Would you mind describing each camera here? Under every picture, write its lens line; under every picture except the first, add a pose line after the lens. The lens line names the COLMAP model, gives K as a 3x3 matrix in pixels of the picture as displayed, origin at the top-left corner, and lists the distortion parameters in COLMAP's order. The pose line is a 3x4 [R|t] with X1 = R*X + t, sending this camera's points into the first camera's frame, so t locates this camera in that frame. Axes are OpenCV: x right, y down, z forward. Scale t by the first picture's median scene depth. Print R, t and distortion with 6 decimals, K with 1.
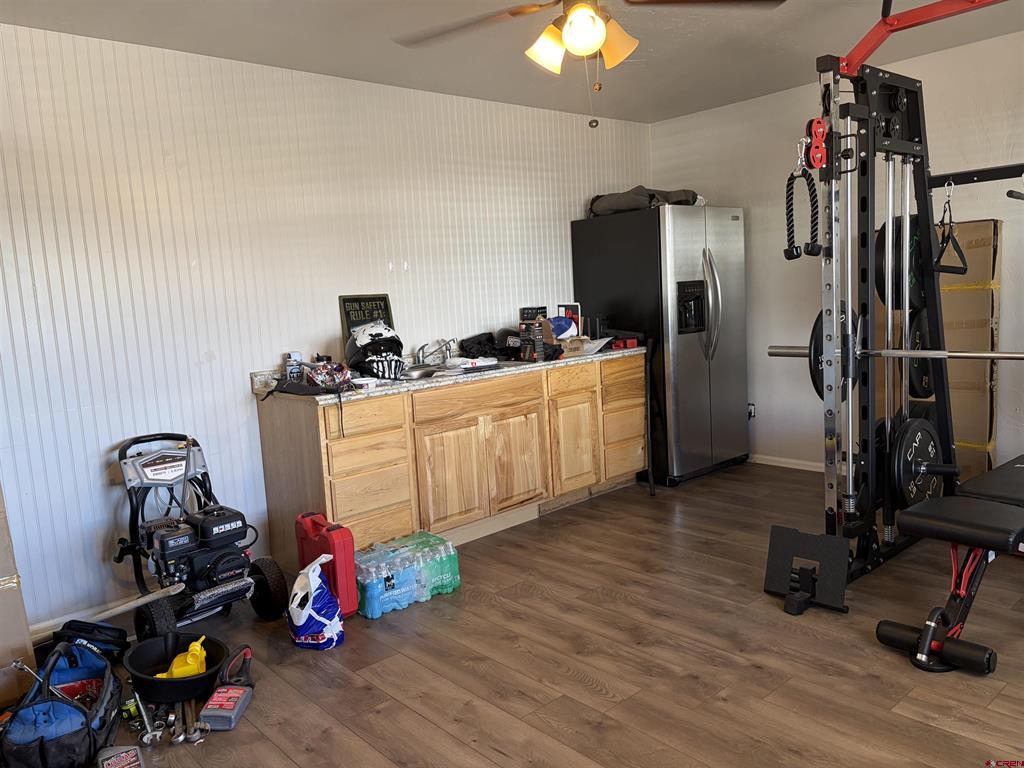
lens RADIAL K [[788.0, 0, 512.0], [0, 788.0, 384.0], [0, 0, 1]] dist [-0.002442, -0.002150]
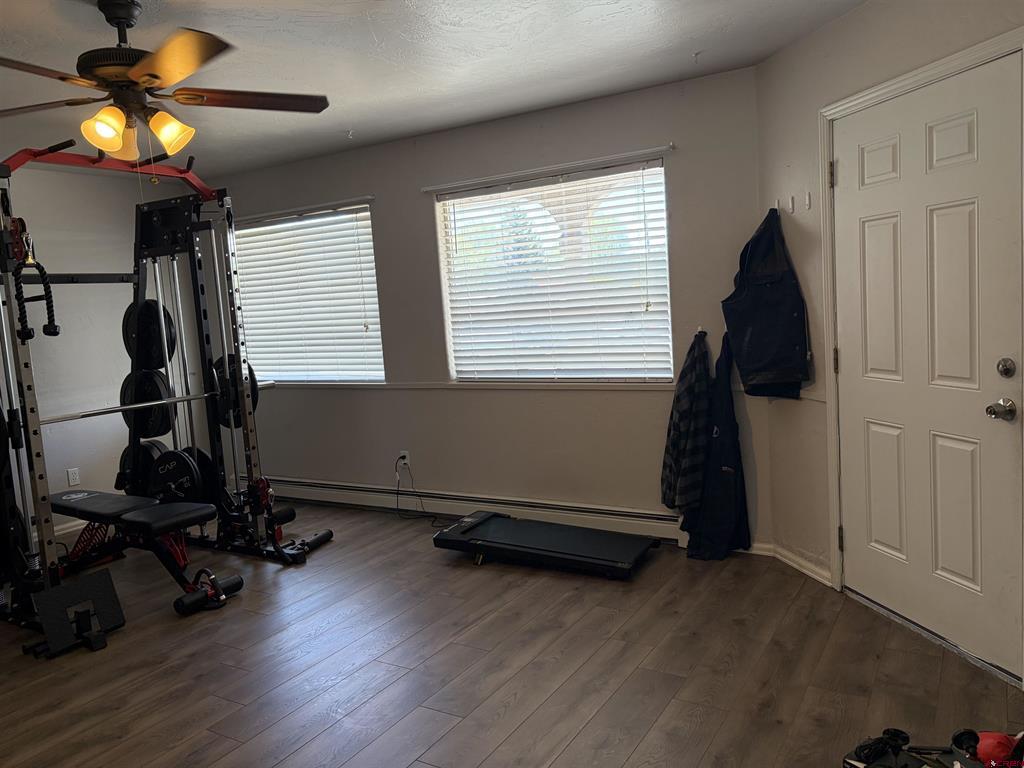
lens RADIAL K [[788.0, 0, 512.0], [0, 788.0, 384.0], [0, 0, 1]] dist [-0.002442, -0.002150]
pose [[-0.284162, -0.030553, 0.958289, -0.909670], [0.201682, 0.975224, 0.090897, -0.064661], [-0.937324, 0.219099, -0.270959, 0.684950]]
